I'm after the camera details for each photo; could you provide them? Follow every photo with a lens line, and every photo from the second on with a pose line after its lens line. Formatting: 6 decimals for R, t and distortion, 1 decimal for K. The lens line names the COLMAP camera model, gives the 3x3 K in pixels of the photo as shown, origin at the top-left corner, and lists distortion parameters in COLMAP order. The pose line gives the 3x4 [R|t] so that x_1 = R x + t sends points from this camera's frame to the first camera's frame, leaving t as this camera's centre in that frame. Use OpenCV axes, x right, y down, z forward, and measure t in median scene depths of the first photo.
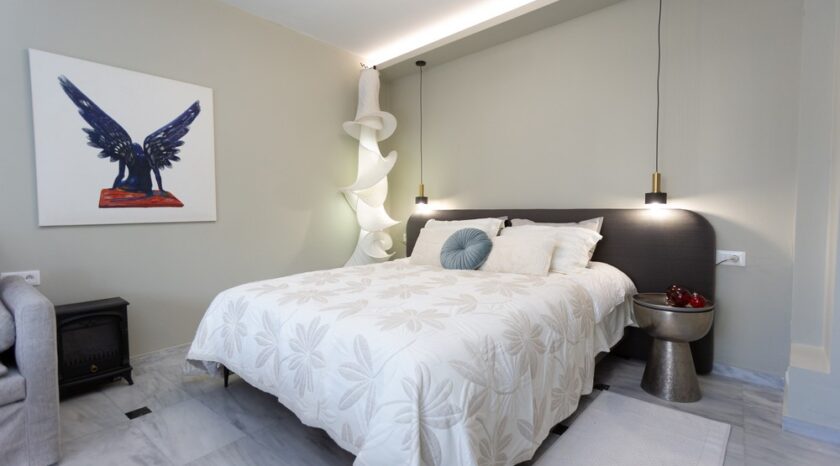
lens RADIAL K [[400.5, 0, 420.8], [0, 400.5, 228.5], [0, 0, 1]] dist [-0.000231, 0.010151]
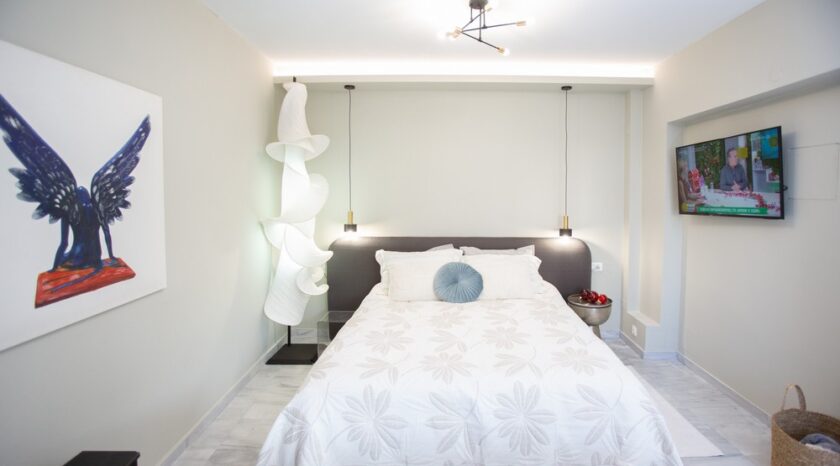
lens RADIAL K [[395.7, 0, 480.0], [0, 395.7, 208.1], [0, 0, 1]] dist [-0.057061, 0.019438]
pose [[0.710689, -0.010713, 0.703424, -0.693856], [0.020954, 0.999763, -0.005945, -0.166223], [-0.703194, 0.018965, 0.710745, 0.177633]]
